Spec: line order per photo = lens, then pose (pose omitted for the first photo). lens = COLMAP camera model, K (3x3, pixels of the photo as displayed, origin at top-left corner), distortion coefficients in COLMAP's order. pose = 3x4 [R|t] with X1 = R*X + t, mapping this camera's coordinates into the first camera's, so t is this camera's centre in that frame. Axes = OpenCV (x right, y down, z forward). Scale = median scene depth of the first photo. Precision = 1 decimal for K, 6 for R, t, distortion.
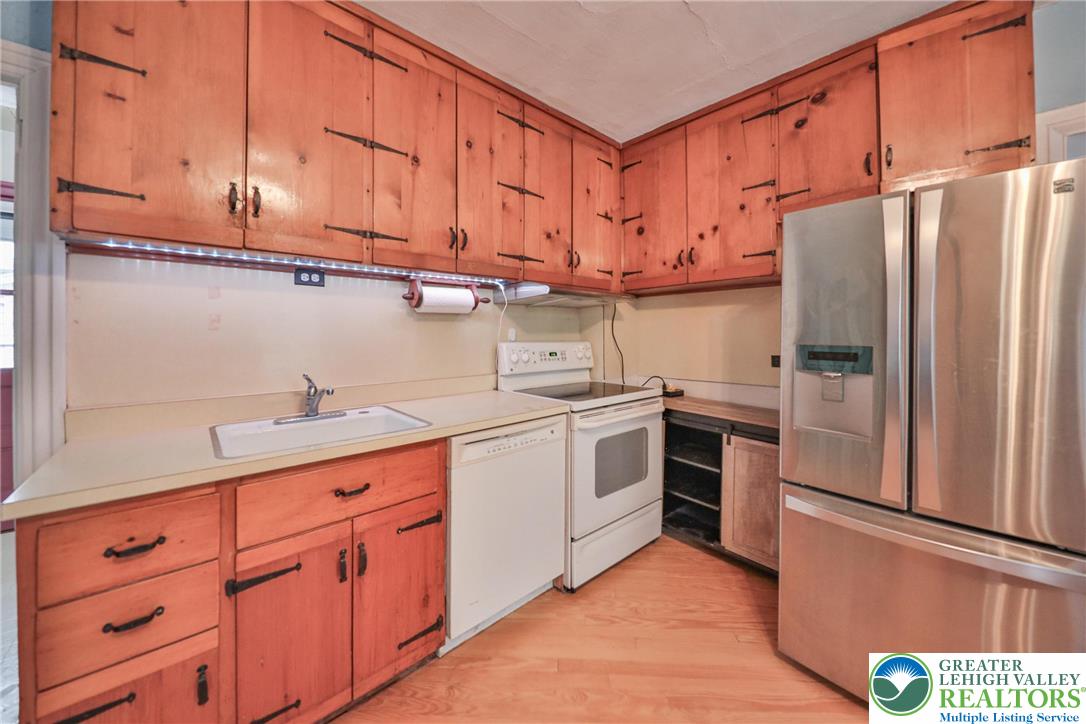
lens RADIAL K [[394.8, 0, 543.3], [0, 394.8, 334.6], [0, 0, 1]] dist [-0.000834, -0.000102]
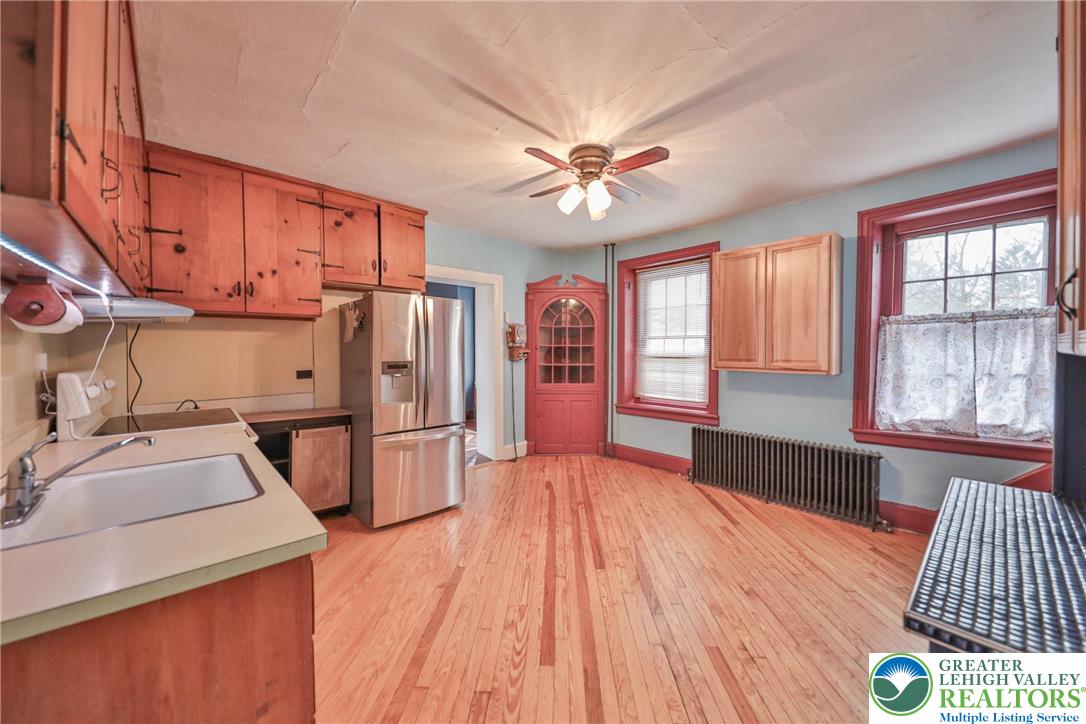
lens RADIAL K [[407.2, 0, 543.0], [0, 407.2, 362.0], [0, 0, 1]] dist [0.000082, 0.000003]
pose [[0.004339, -0.029183, 0.999565, -0.878046], [0.004542, 0.999564, 0.029163, -0.016835], [-0.999980, 0.004413, 0.004470, 0.143430]]
